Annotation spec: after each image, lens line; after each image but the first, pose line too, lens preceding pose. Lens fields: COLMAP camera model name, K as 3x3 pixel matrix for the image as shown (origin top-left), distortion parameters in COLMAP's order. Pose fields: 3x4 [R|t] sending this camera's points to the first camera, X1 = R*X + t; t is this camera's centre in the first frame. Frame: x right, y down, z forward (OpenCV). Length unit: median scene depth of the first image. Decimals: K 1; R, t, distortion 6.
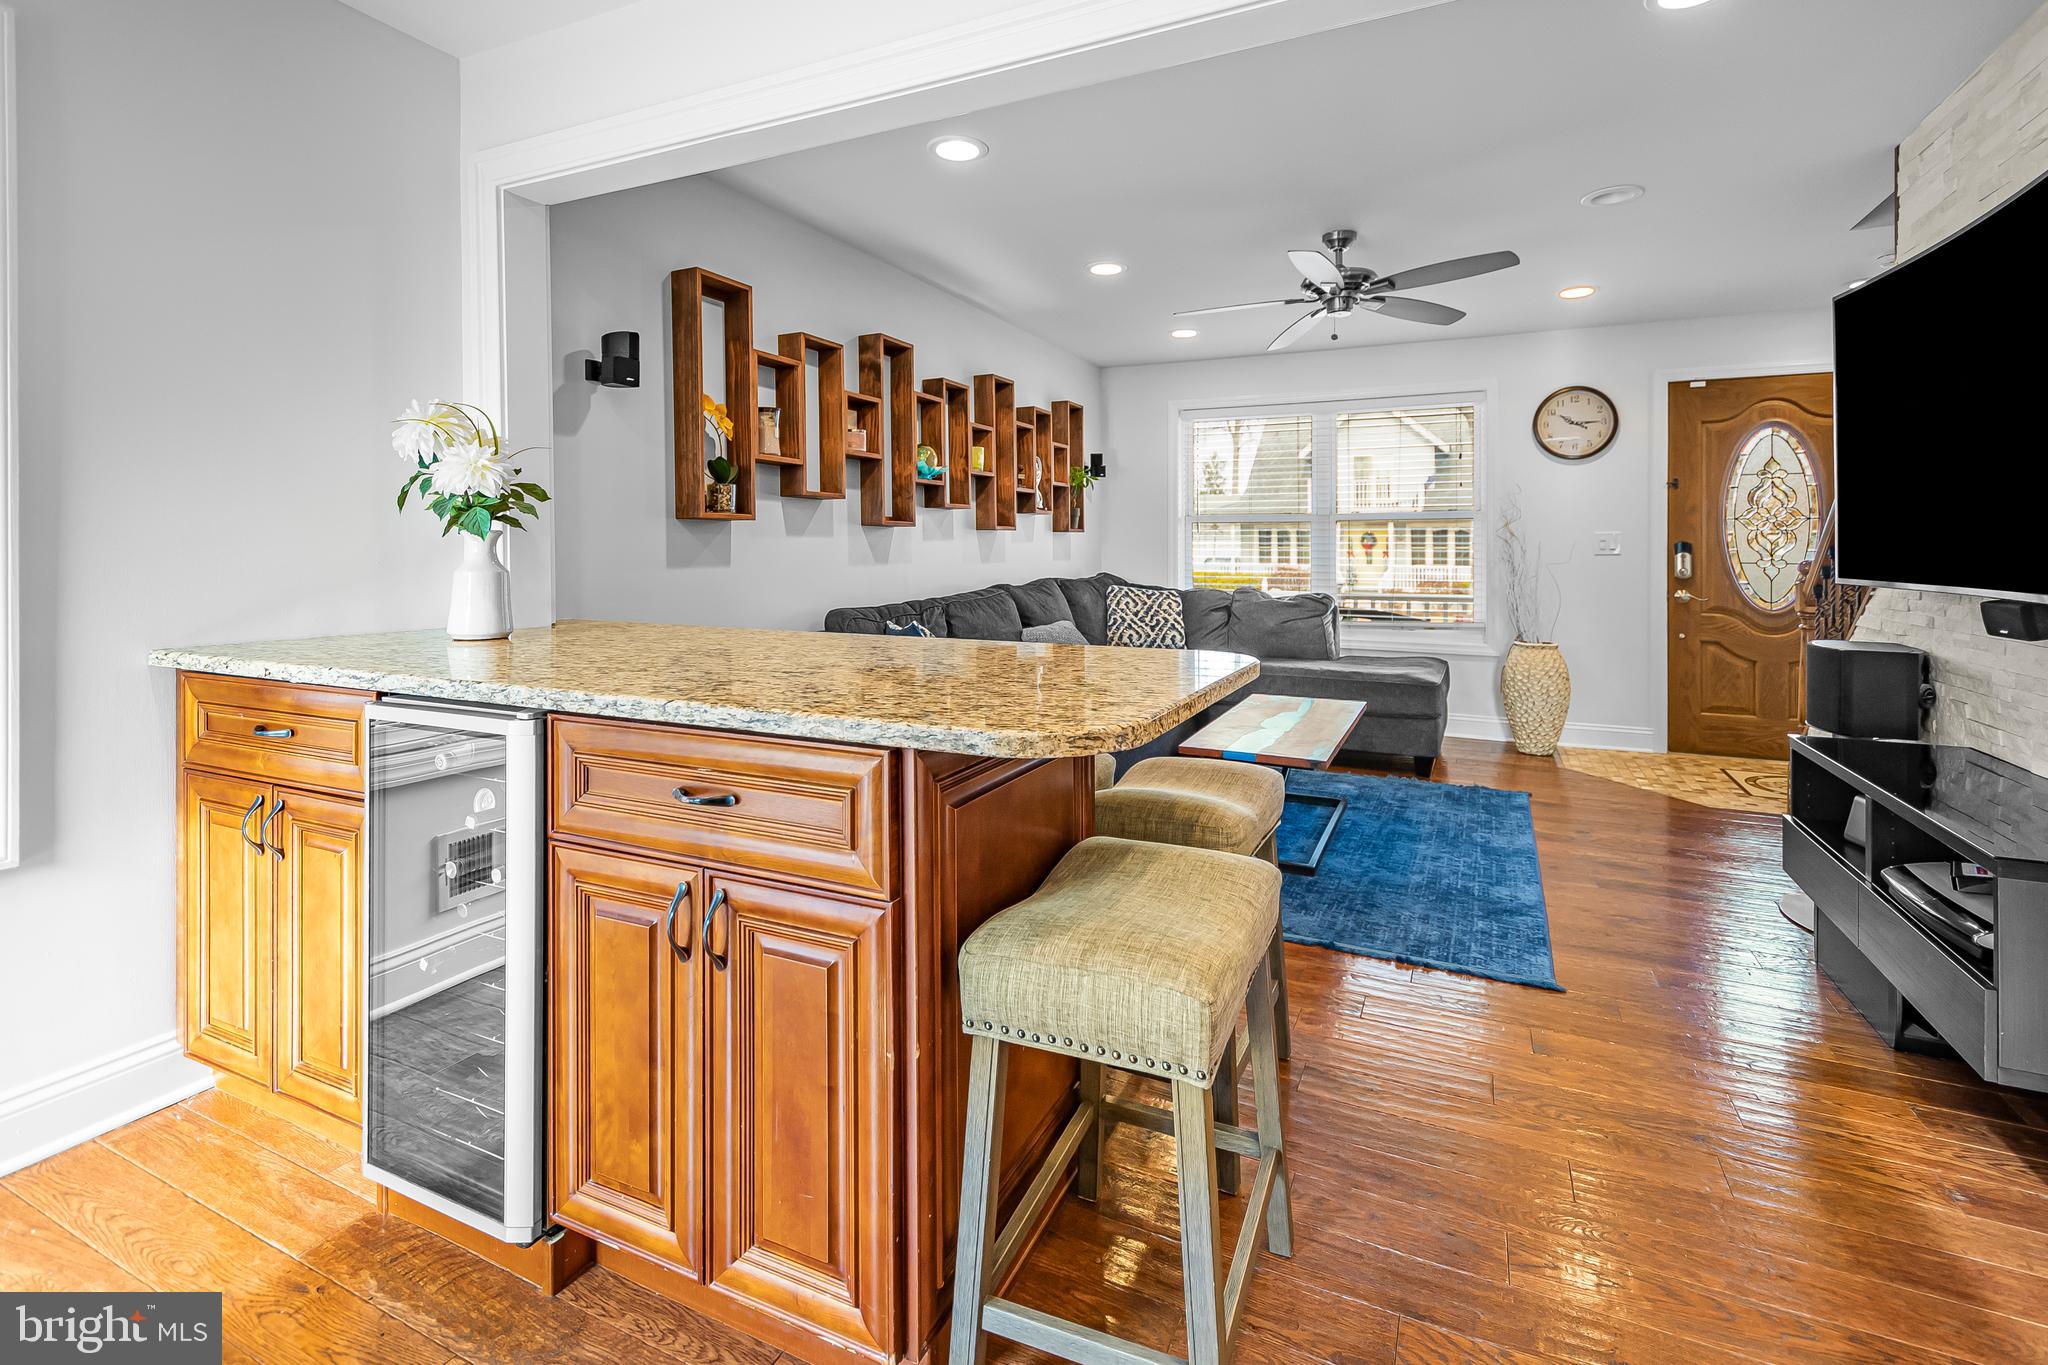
lens RADIAL K [[934.8, 0, 990.3], [0, 934.8, 565.0], [0, 0, 1]] dist [0.020779, -0.007672]
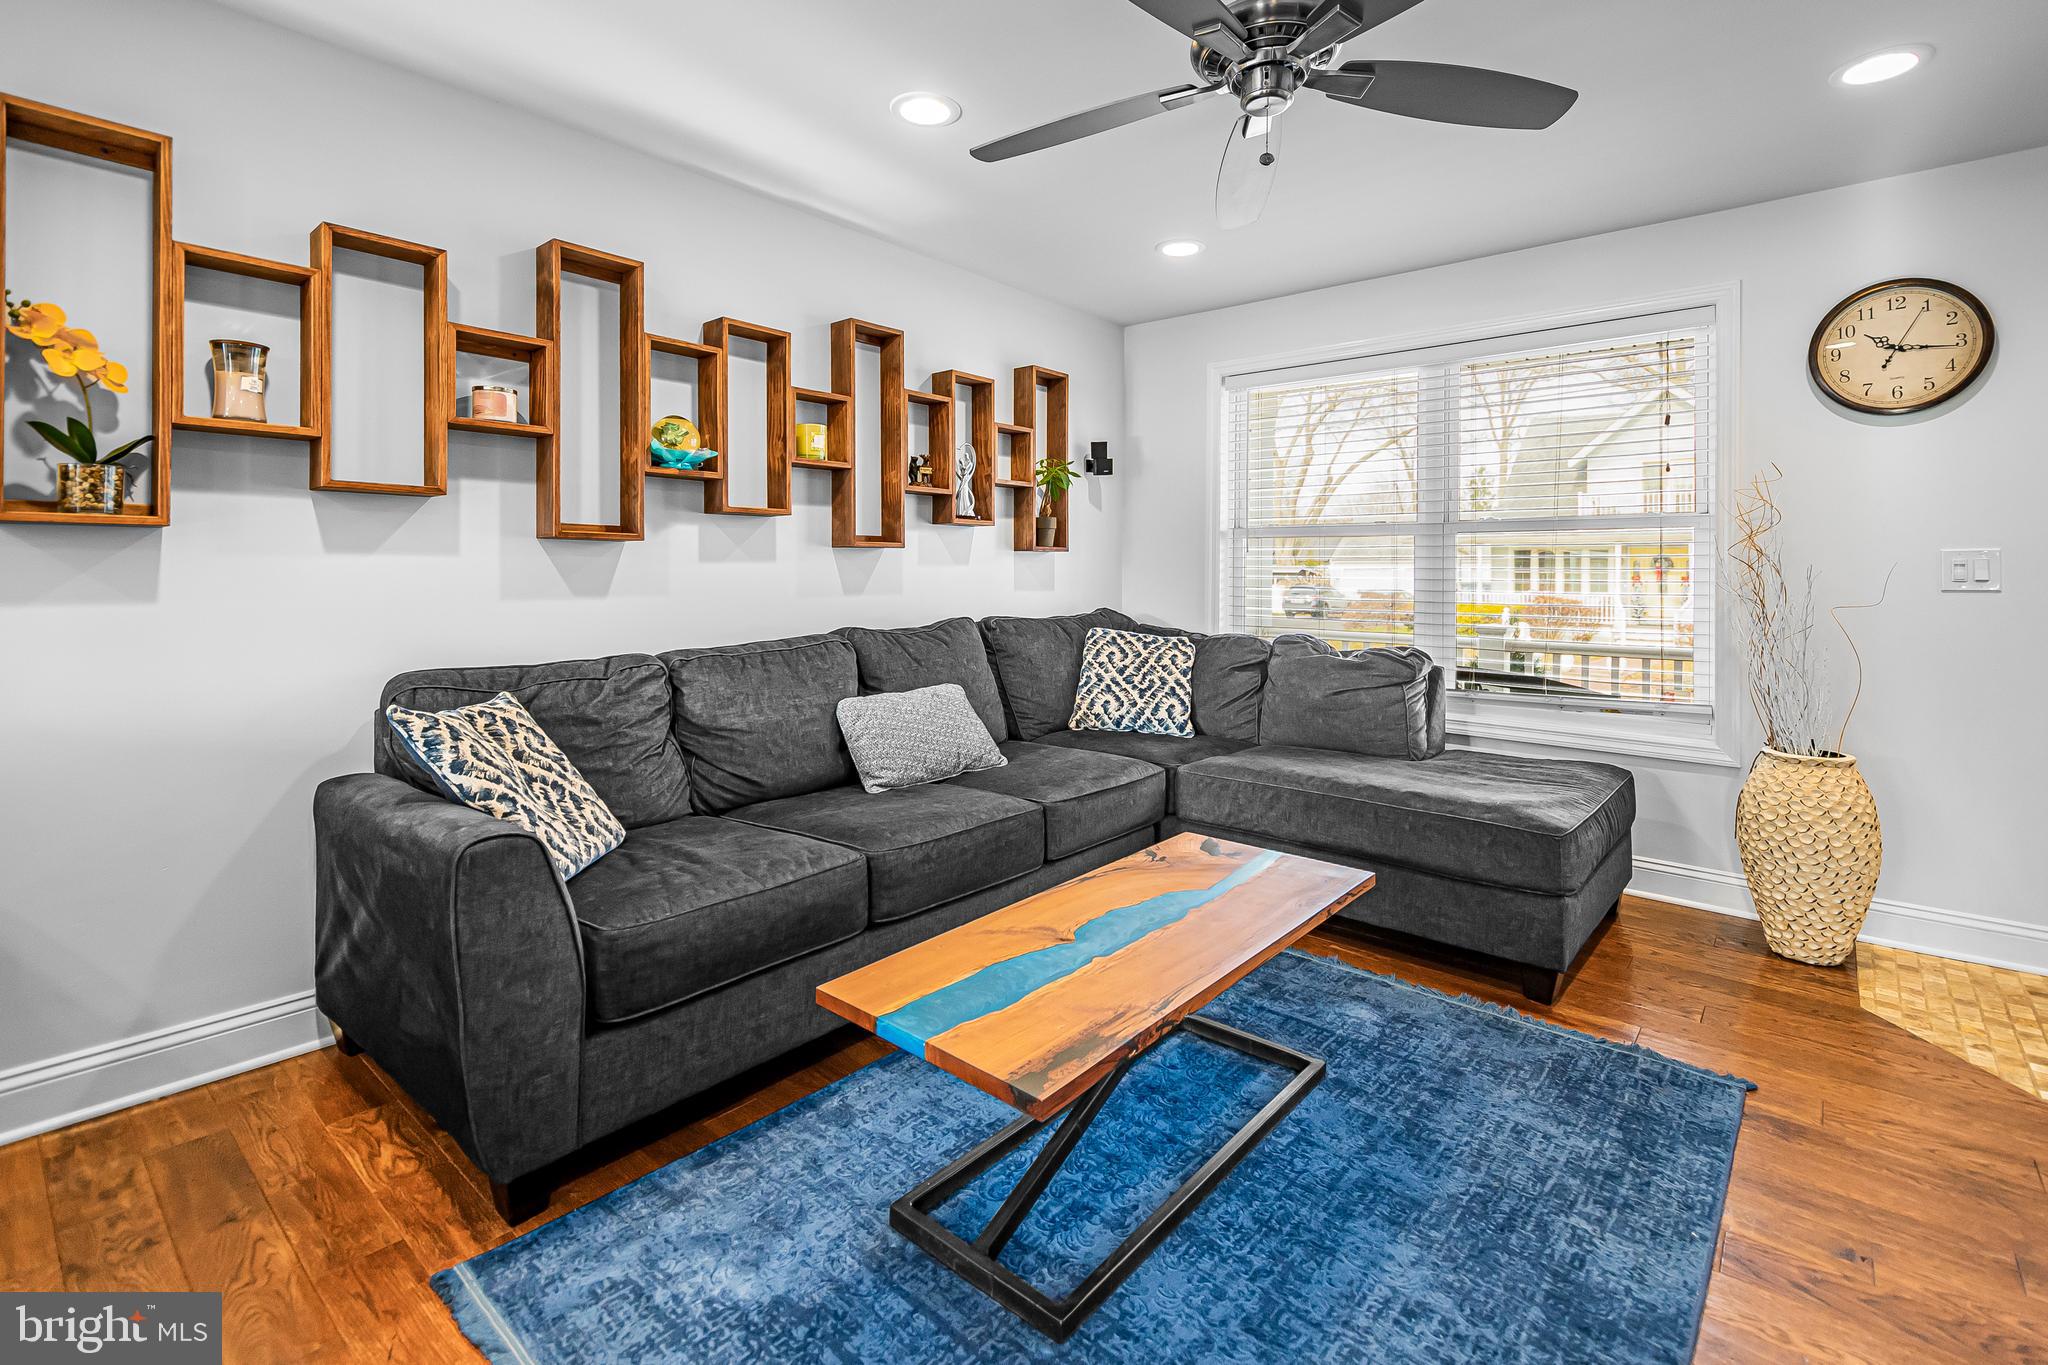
lens RADIAL K [[934.8, 0, 979.5], [0, 934.8, 577.2], [0, 0, 1]] dist [0.020779, -0.007672]
pose [[0.966811, 0.005746, -0.255429, 0.303291], [-0.008763, 0.999905, -0.010677, -0.009850], [0.255343, 0.012561, 0.966769, 0.412412]]
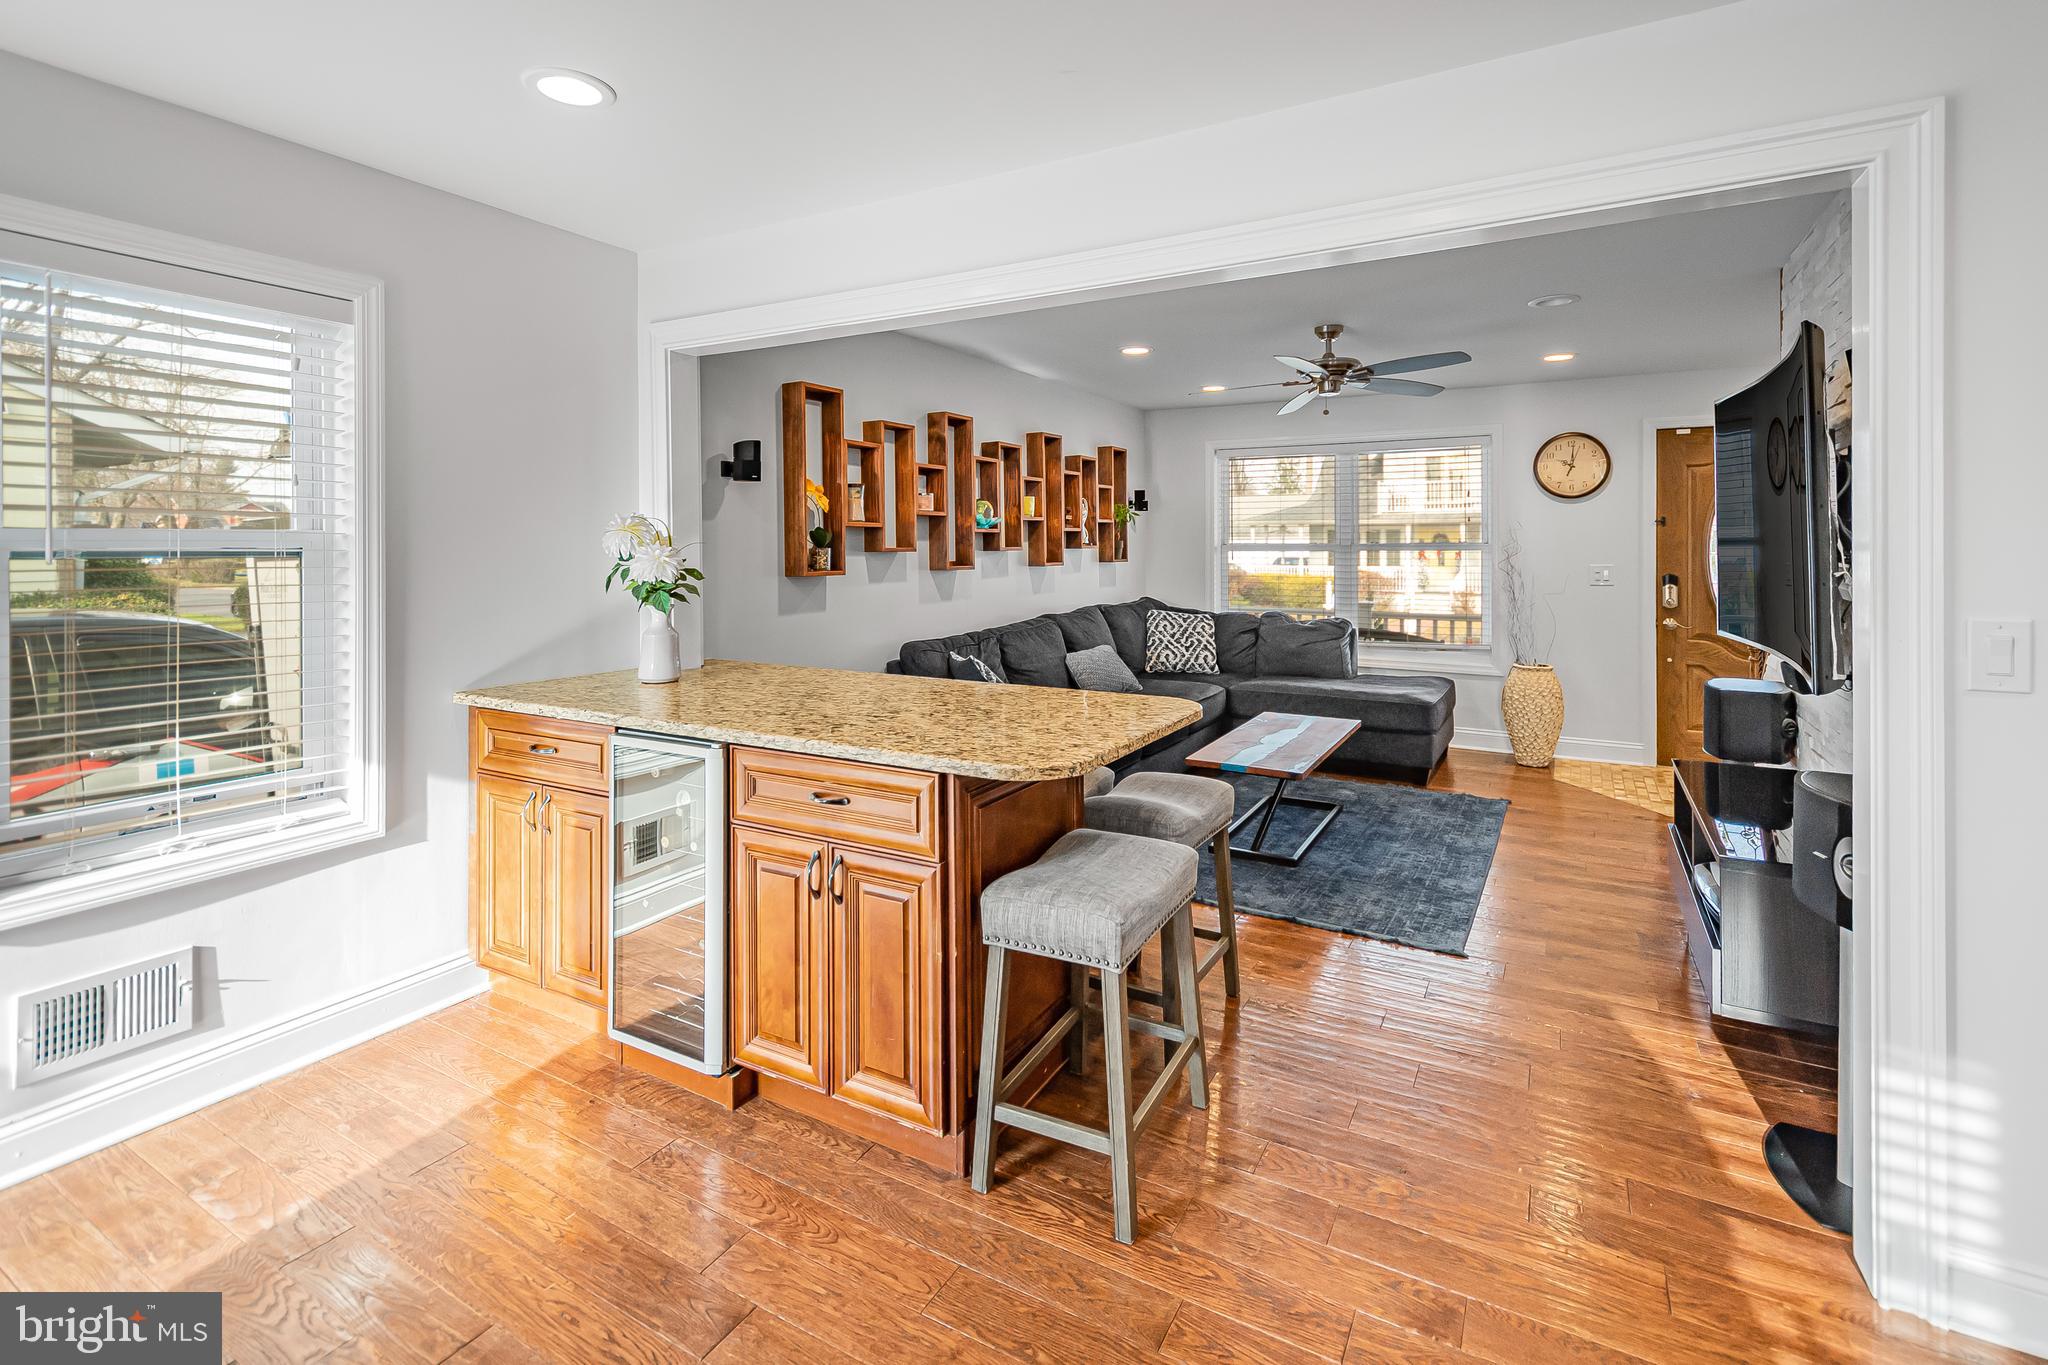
lens RADIAL K [[934.8, 0, 995.1], [0, 934.8, 552.8], [0, 0, 1]] dist [0.020779, -0.007672]
pose [[0.997421, -0.003002, -0.071711, 0.030791], [0.002382, 0.999959, -0.008723, -0.049633], [0.071734, 0.008530, 0.997387, -0.181746]]
